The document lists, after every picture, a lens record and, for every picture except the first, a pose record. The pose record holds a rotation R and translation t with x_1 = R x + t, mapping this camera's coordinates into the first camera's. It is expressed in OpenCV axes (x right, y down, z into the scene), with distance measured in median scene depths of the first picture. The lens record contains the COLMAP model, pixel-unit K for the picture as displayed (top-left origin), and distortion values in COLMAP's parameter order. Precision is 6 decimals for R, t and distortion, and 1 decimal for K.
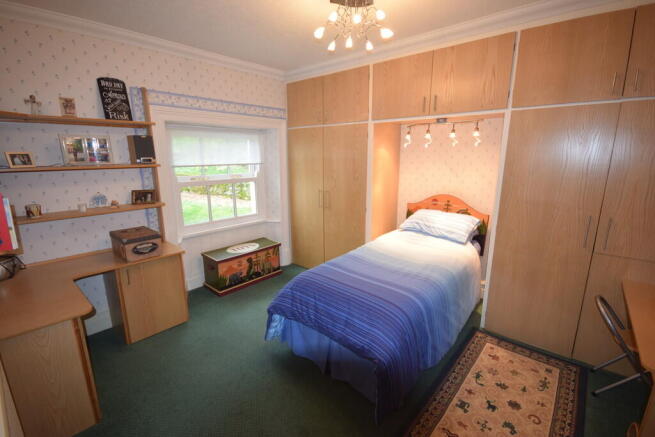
lens RADIAL K [[284.6, 0, 327.5], [0, 284.6, 218.5], [0, 0, 1]] dist [-0.029720, -0.000681]
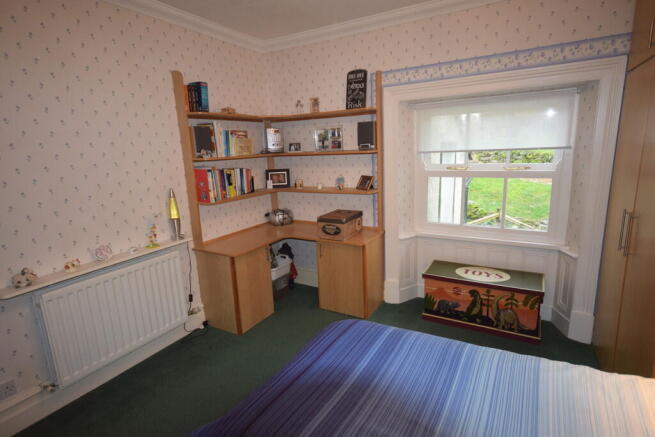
lens RADIAL K [[355.6, 0, 327.5], [0, 355.6, 218.5], [0, 0, 1]] dist [0.001976, 0.001628]
pose [[0.183319, 0.191108, -0.964299, 0.602119], [-0.167656, 0.972629, 0.160886, -0.140258], [0.968651, 0.132177, 0.210342, 0.639555]]
